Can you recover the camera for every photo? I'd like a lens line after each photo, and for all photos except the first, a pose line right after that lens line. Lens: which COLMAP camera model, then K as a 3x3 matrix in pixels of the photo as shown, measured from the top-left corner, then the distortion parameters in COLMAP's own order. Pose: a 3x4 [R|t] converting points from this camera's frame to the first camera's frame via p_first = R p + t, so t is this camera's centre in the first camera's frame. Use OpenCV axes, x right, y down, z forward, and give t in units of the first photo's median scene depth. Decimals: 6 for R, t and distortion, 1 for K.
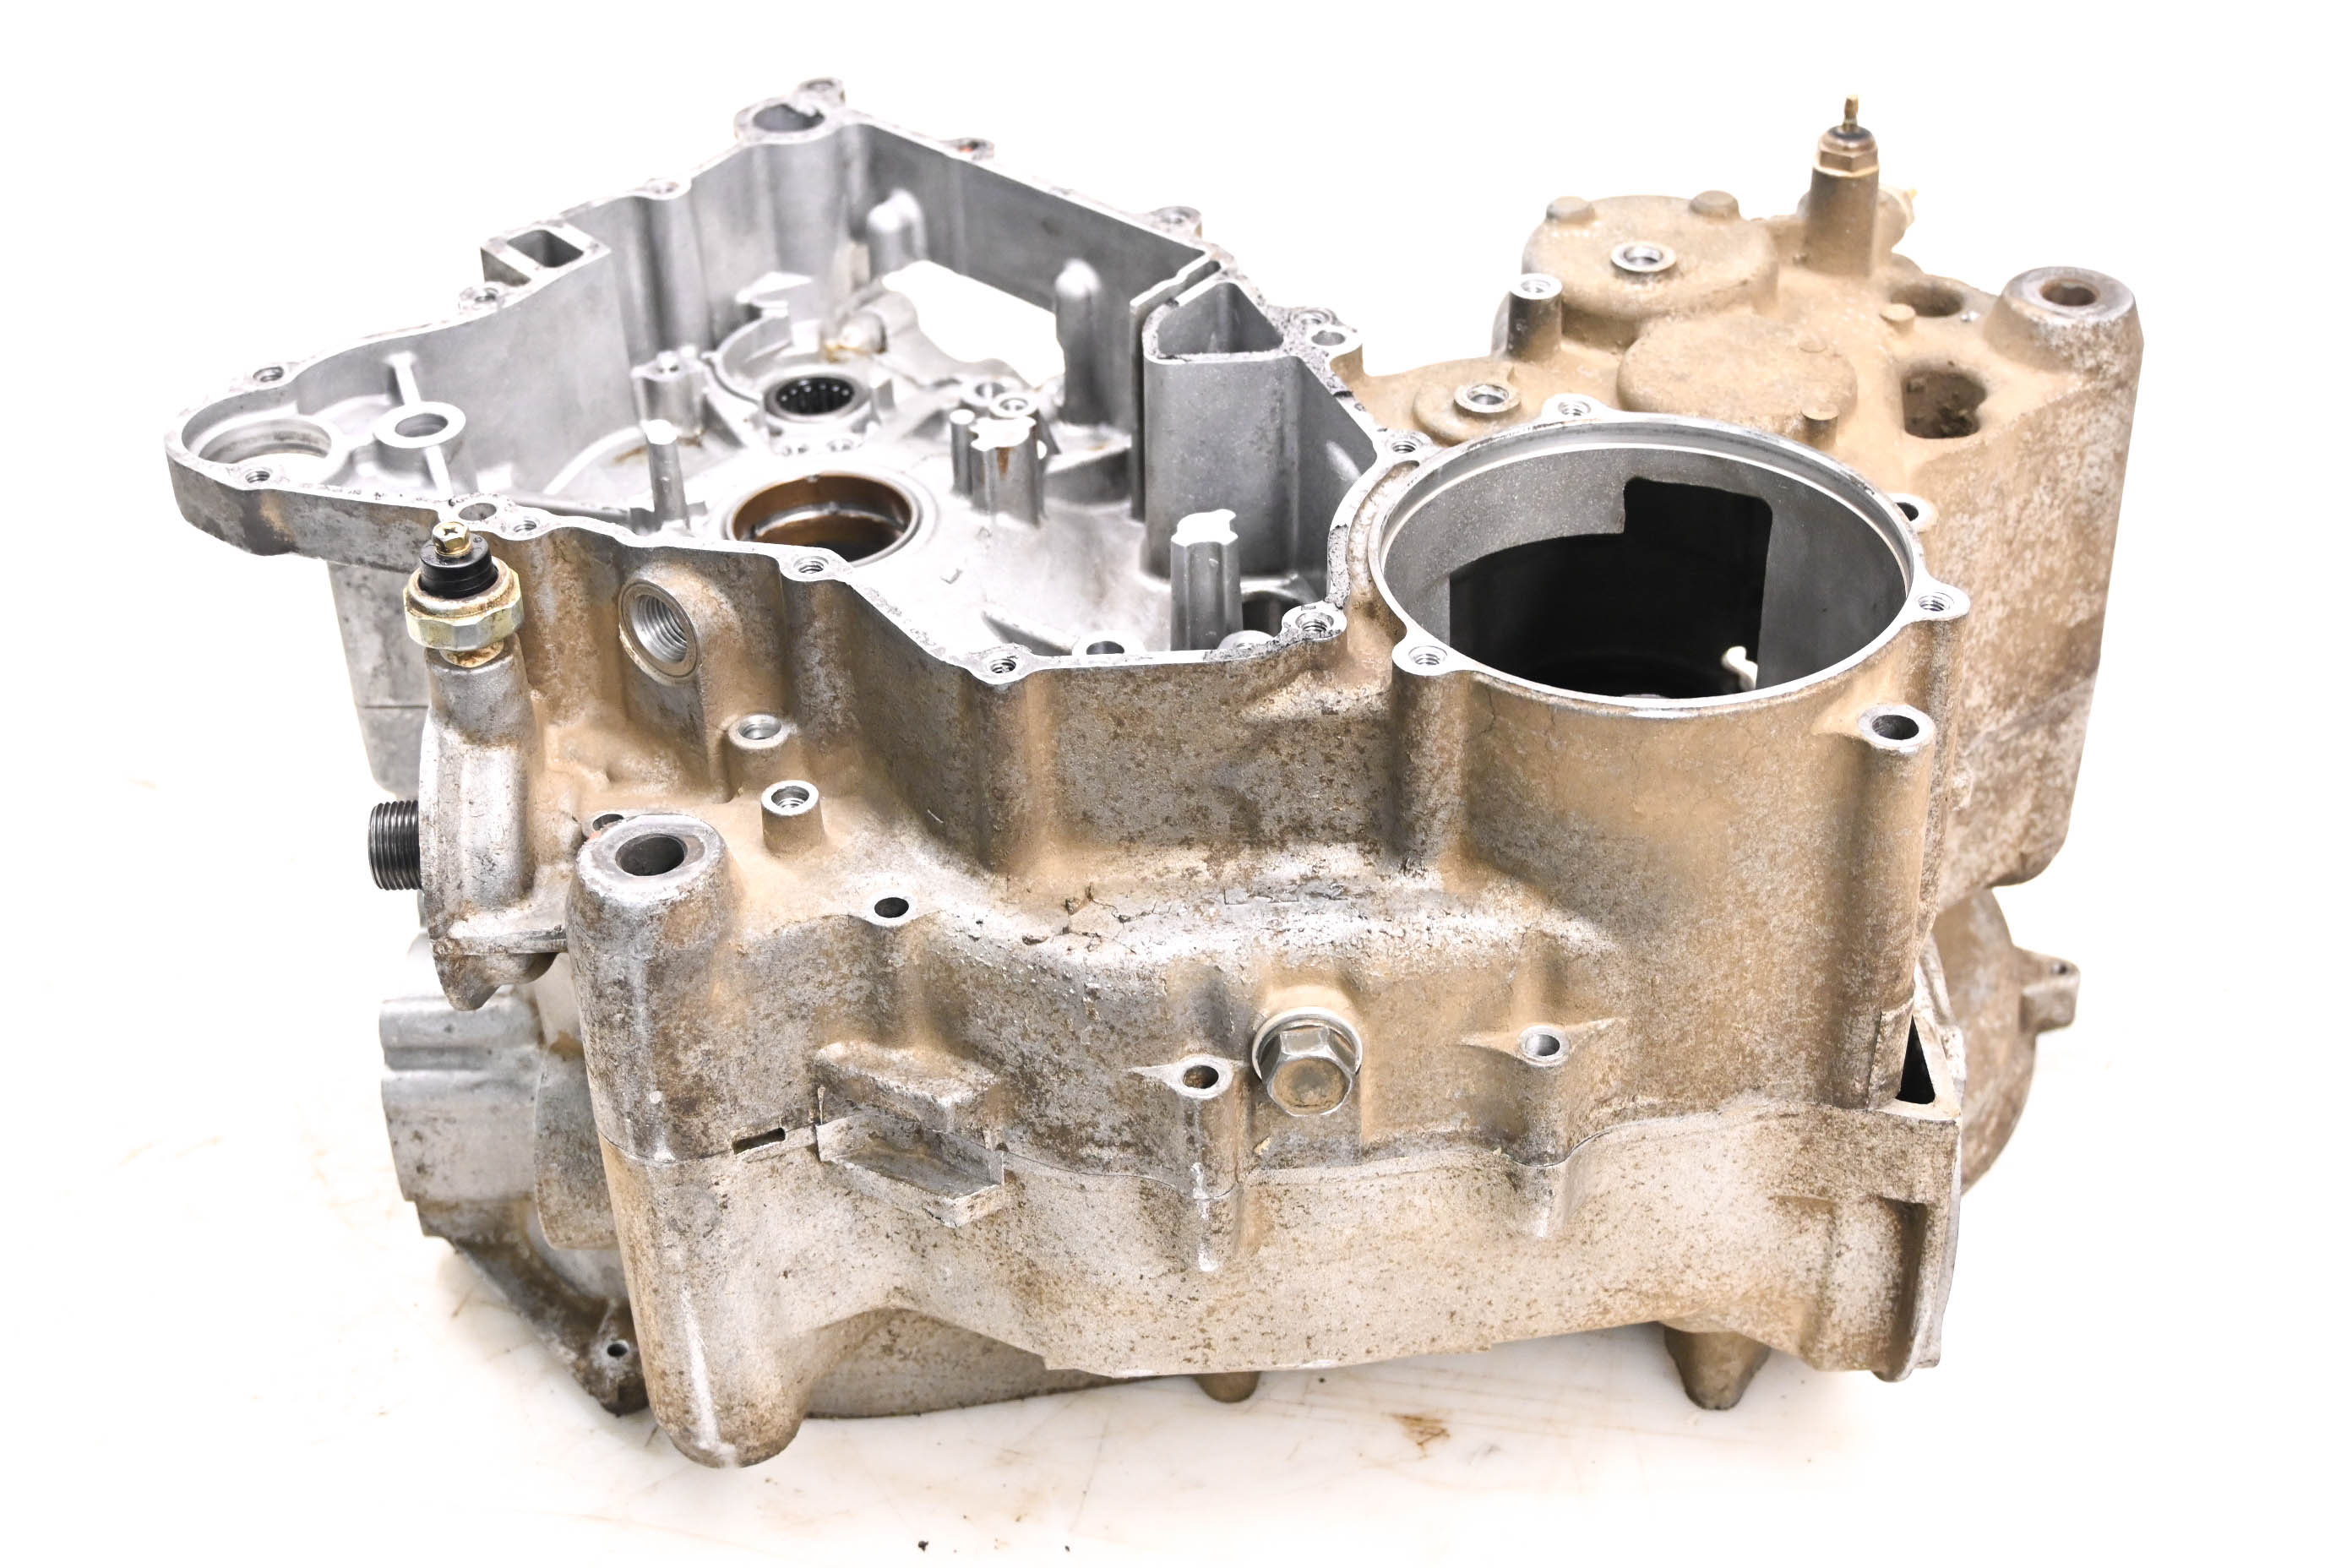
lens RADIAL K [[3440.9, 0, 1176.0], [0, 3440.9, 784.0], [0, 0, 1]] dist [0.012078, 0.031370]
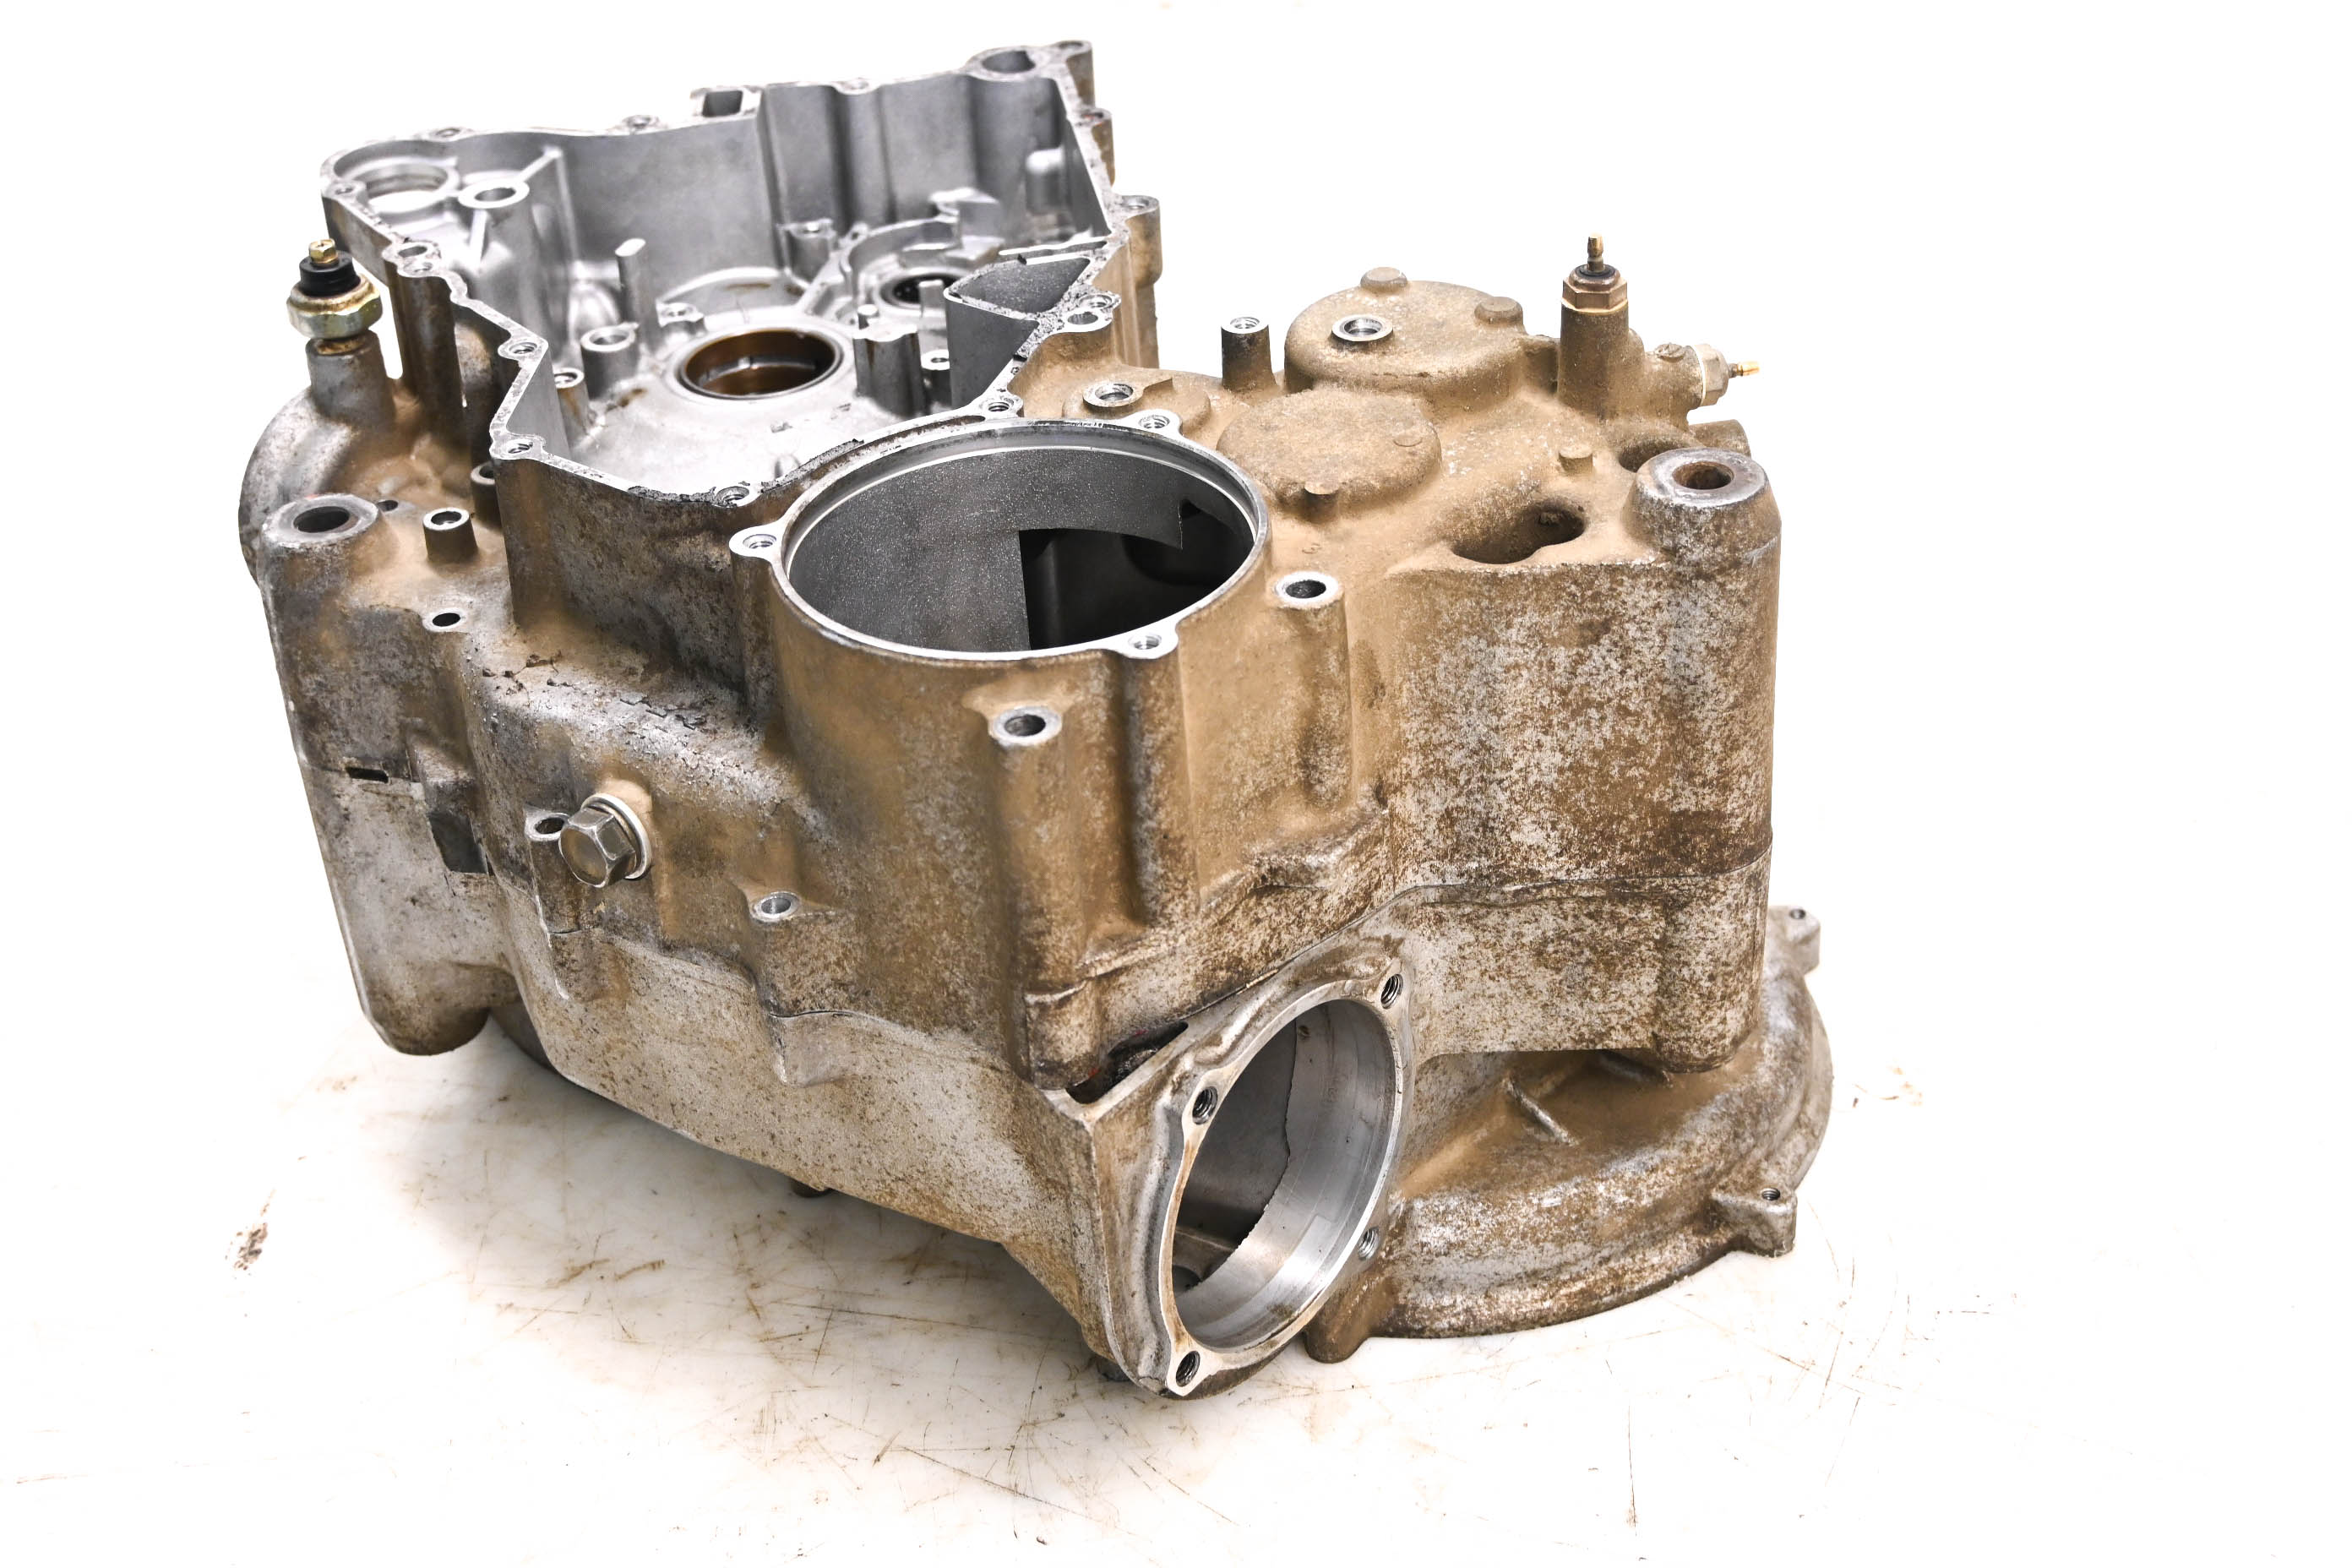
lens RADIAL K [[3440.9, 0, 1176.0], [0, 3440.9, 784.0], [0, 0, 1]] dist [0.012078, 0.031370]
pose [[0.768861, 0.331801, -0.546589, 0.724513], [-0.343852, 0.935254, 0.084056, -0.091655], [0.539090, 0.123318, 0.833171, 0.100743]]
